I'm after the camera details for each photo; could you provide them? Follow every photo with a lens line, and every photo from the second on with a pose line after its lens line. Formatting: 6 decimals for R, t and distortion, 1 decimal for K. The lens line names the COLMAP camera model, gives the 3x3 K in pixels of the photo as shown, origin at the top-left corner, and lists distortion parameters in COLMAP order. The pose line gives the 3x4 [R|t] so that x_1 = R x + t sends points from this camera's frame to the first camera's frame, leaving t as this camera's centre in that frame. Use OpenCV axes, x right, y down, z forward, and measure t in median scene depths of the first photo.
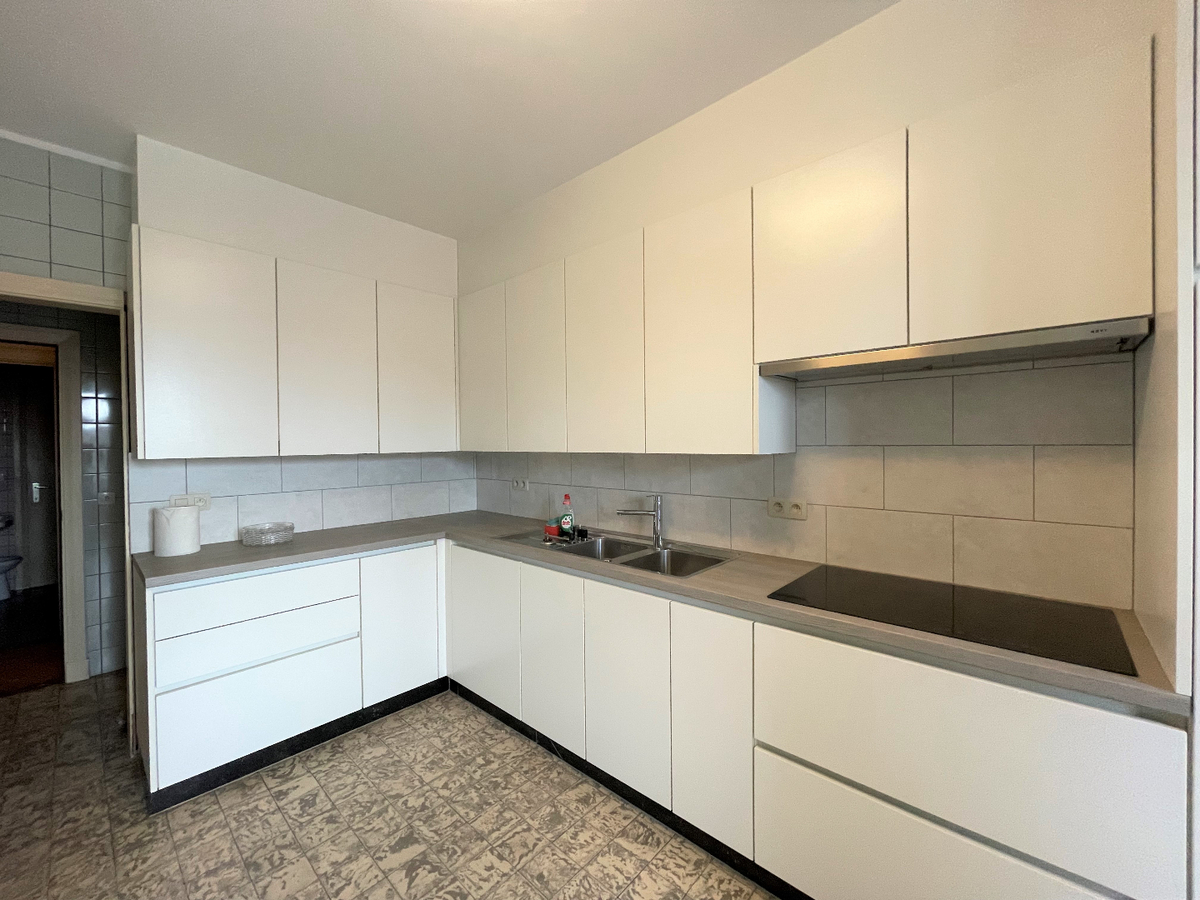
lens RADIAL K [[482.8, 0, 595.5], [0, 482.8, 447.3], [0, 0, 1]] dist [-0.007182, 0.001081]
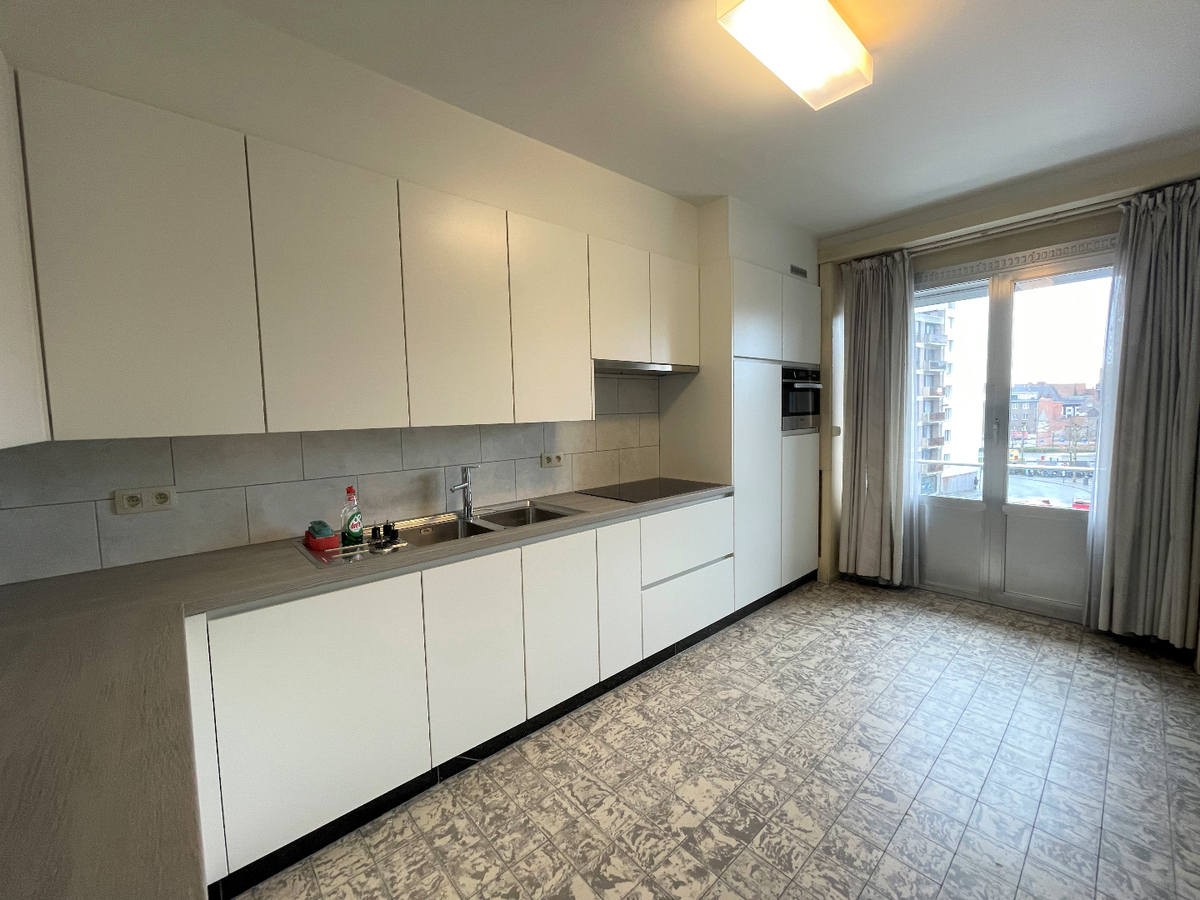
lens RADIAL K [[482.8, 0, 594.9], [0, 482.8, 447.7], [0, 0, 1]] dist [-0.007182, 0.001081]
pose [[0.100693, -0.069219, 0.992507, -1.125538], [0.032901, 0.997263, 0.066213, 0.000982], [-0.994373, 0.025988, 0.102694, 0.829971]]
